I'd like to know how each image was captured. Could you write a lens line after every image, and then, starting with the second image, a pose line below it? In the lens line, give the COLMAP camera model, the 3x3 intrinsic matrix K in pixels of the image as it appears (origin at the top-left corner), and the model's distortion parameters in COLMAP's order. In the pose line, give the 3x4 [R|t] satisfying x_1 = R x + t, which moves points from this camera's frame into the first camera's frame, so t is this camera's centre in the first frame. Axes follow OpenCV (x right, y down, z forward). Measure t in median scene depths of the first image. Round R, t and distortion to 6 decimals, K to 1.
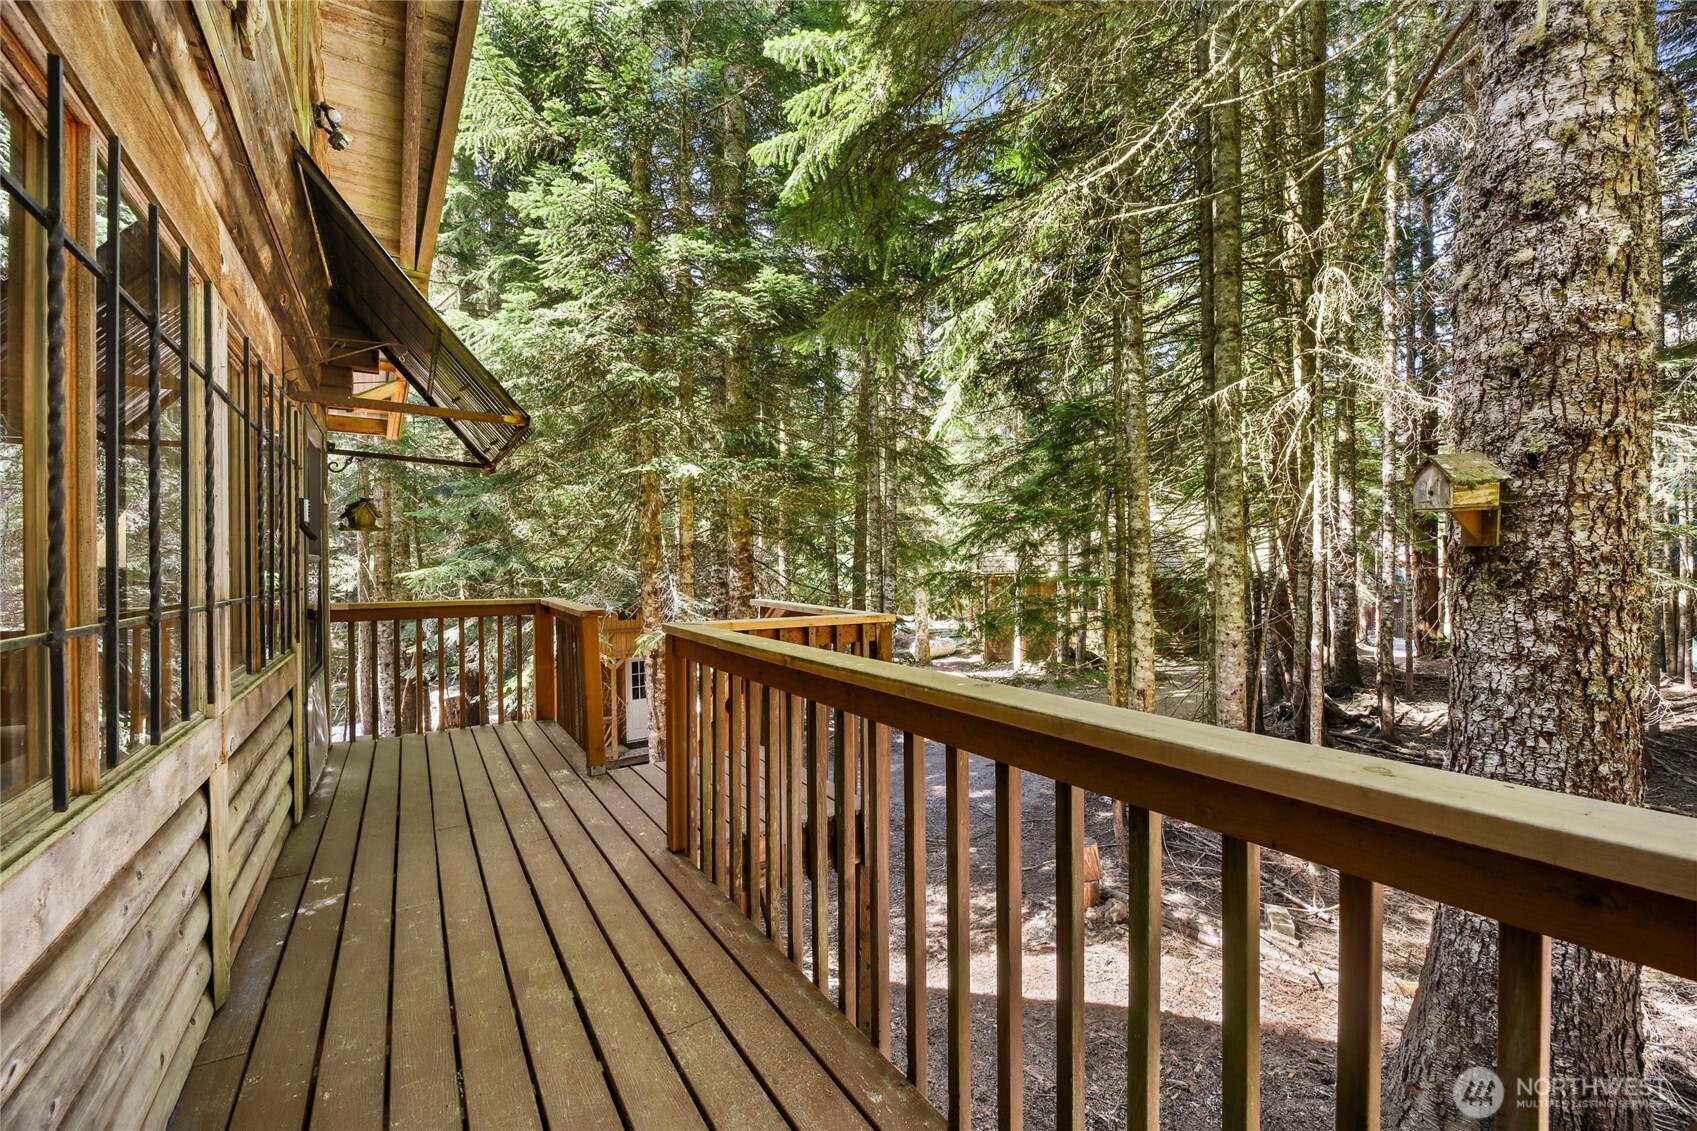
lens RADIAL K [[680.7, 0, 842.8], [0, 680.7, 572.5], [0, 0, 1]] dist [0.001315, -0.003783]
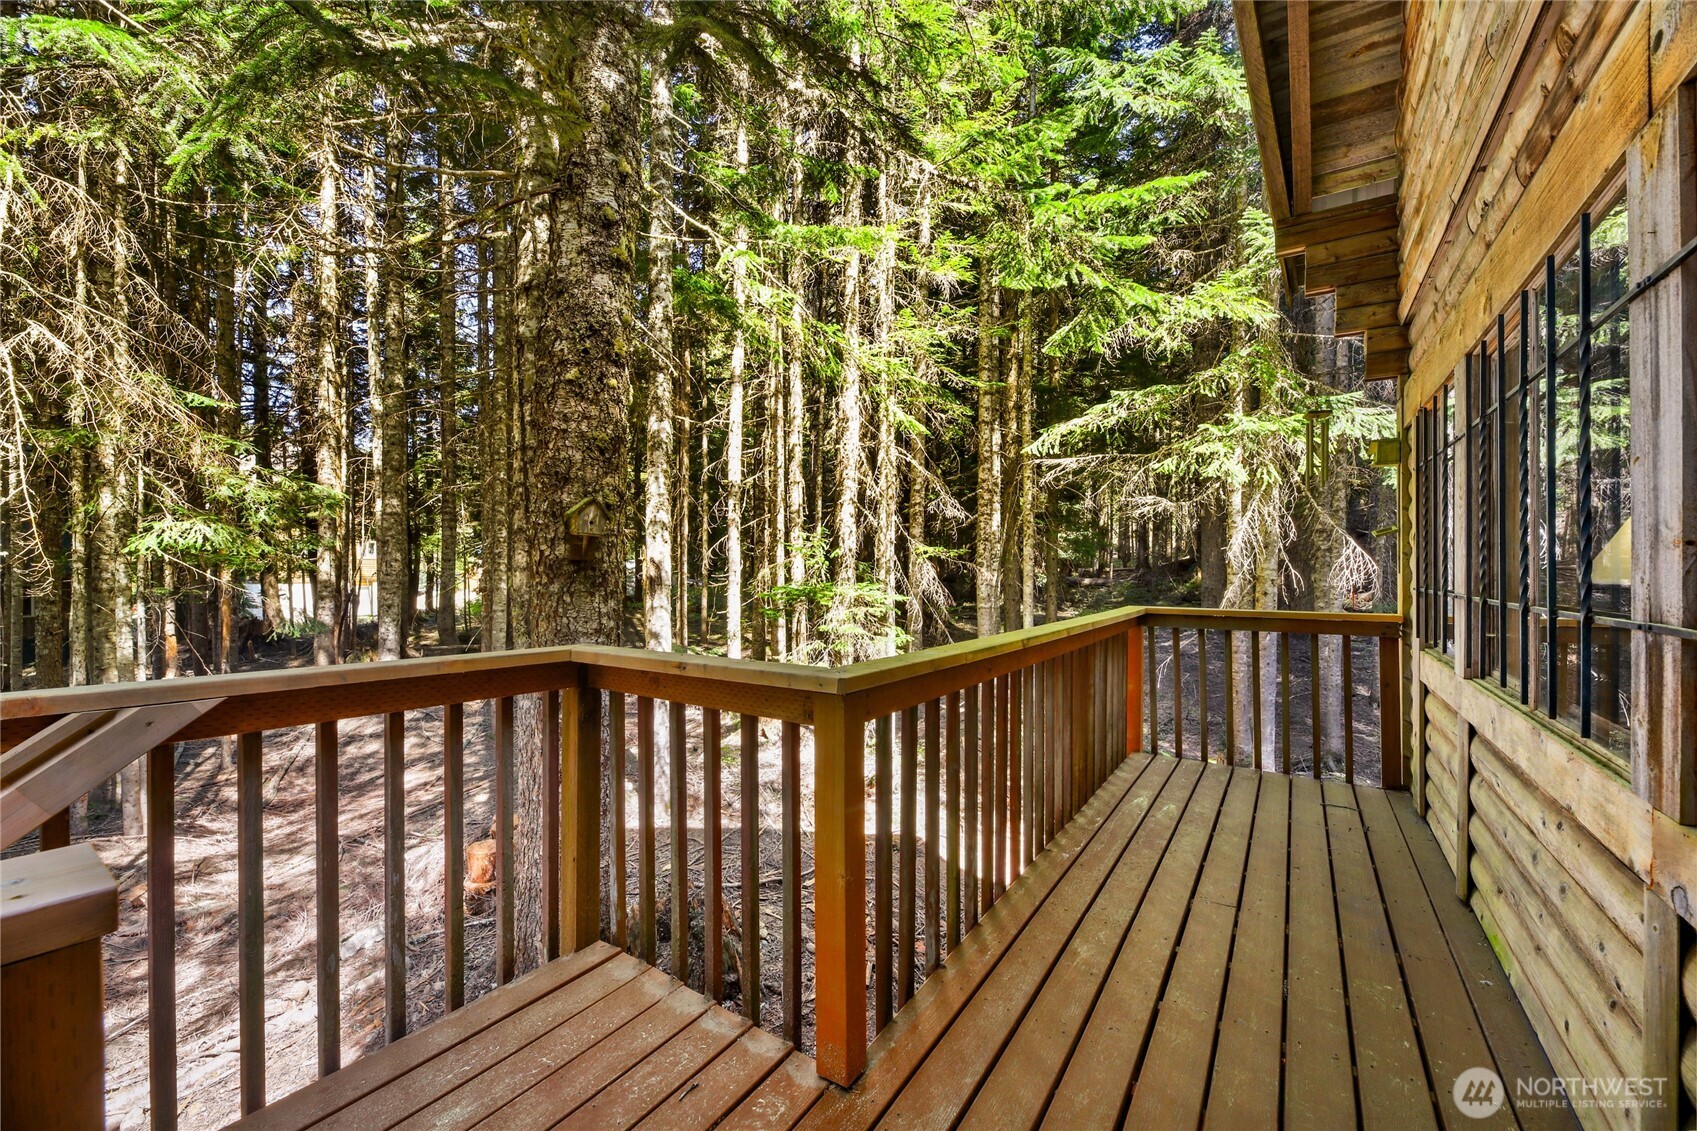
lens RADIAL K [[680.7, 0, 842.8], [0, 680.7, 572.5], [0, 0, 1]] dist [0.001315, -0.003783]
pose [[-0.398313, 0.005654, 0.917232, -0.712779], [0.009568, 0.999952, -0.002009, -0.002610], [-0.917199, 0.007975, -0.398349, 1.150081]]
